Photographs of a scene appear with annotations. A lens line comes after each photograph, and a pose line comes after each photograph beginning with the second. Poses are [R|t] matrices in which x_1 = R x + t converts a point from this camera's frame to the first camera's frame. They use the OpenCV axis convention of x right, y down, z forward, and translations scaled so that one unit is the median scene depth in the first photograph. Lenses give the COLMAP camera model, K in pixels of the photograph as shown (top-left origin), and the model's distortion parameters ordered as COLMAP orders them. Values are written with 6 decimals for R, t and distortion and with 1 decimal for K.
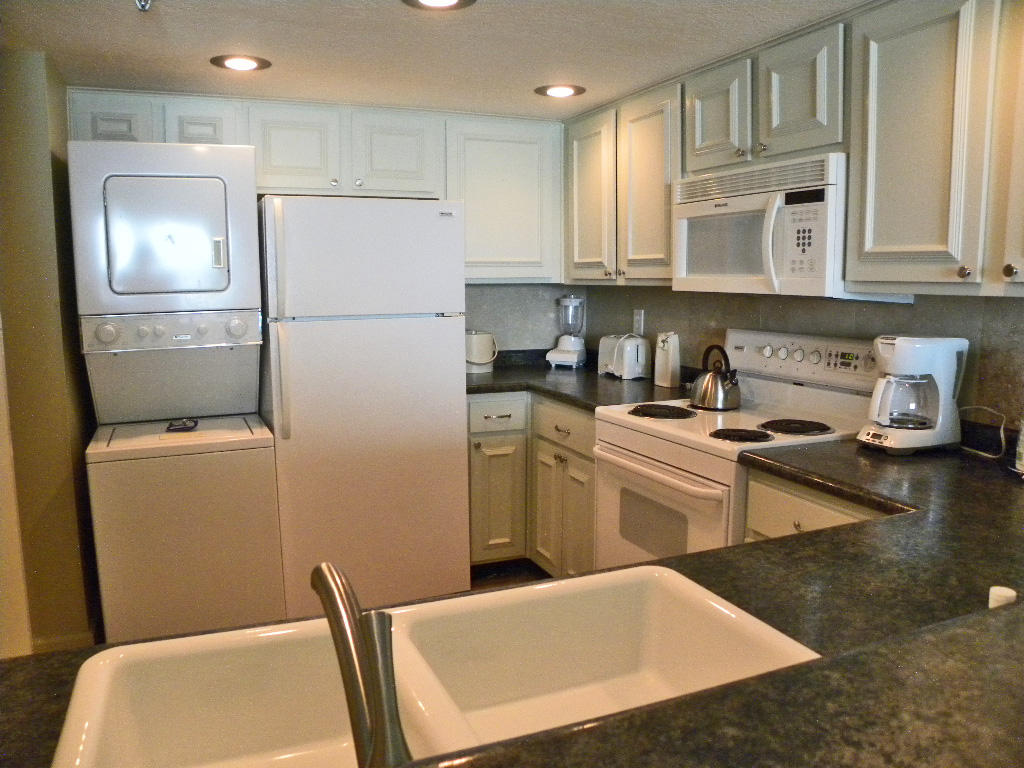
lens RADIAL K [[797.2, 0, 512.0], [0, 797.2, 384.0], [0, 0, 1]] dist [-0.126752, 0.092858]
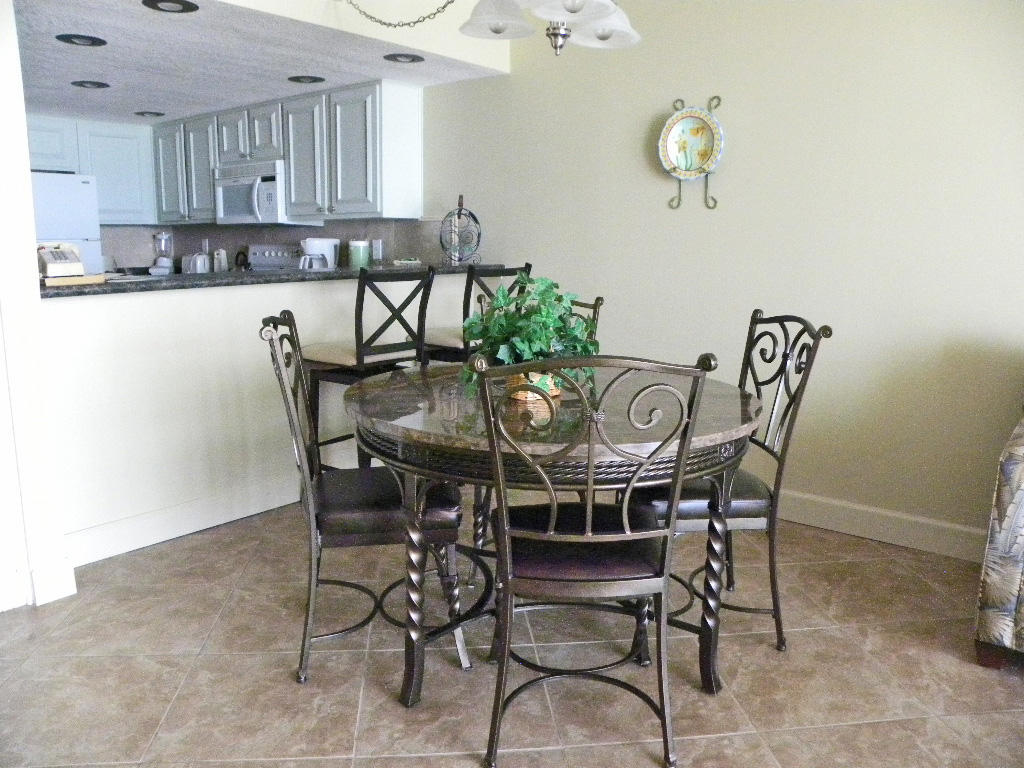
lens RADIAL K [[797.2, 0, 512.0], [0, 797.2, 384.0], [0, 0, 1]] dist [-0.126752, 0.092858]
pose [[0.883520, -0.084186, 0.460767, -0.081836], [0.058917, 0.995877, 0.068982, 0.202746], [-0.464674, -0.033799, 0.884837, -1.157106]]
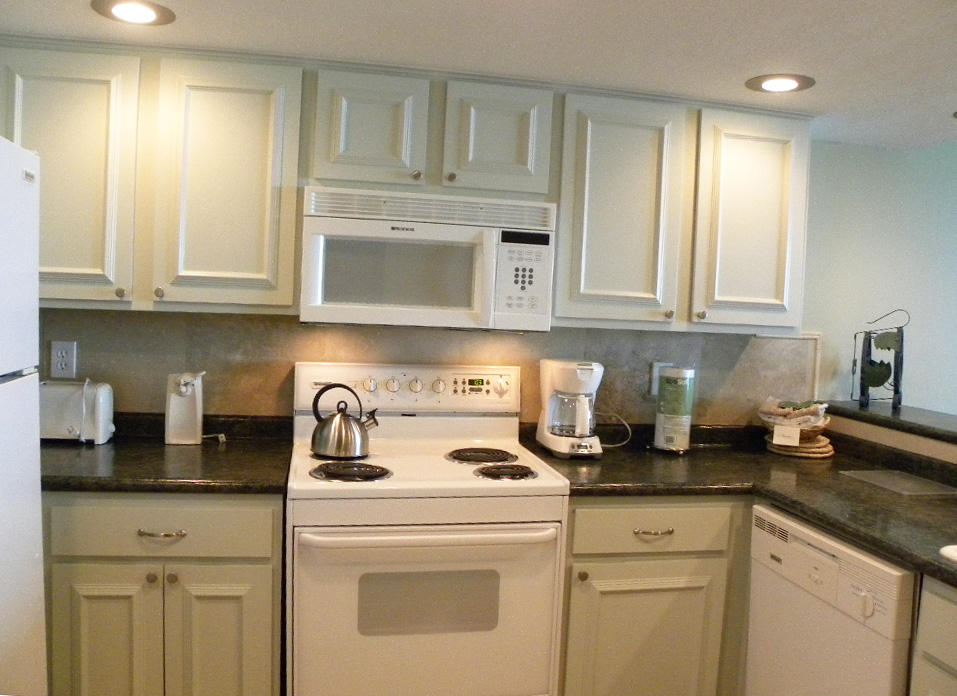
lens RADIAL K [[701.4, 0, 478.1], [0, 701.4, 360.0], [0, 0, 1]] dist [-0.071851, 0.002843]
pose [[0.221625, -0.053218, 0.973679, -0.505477], [0.089785, 0.995382, 0.033968, -0.096106], [-0.970990, 0.079894, 0.225380, 0.741656]]
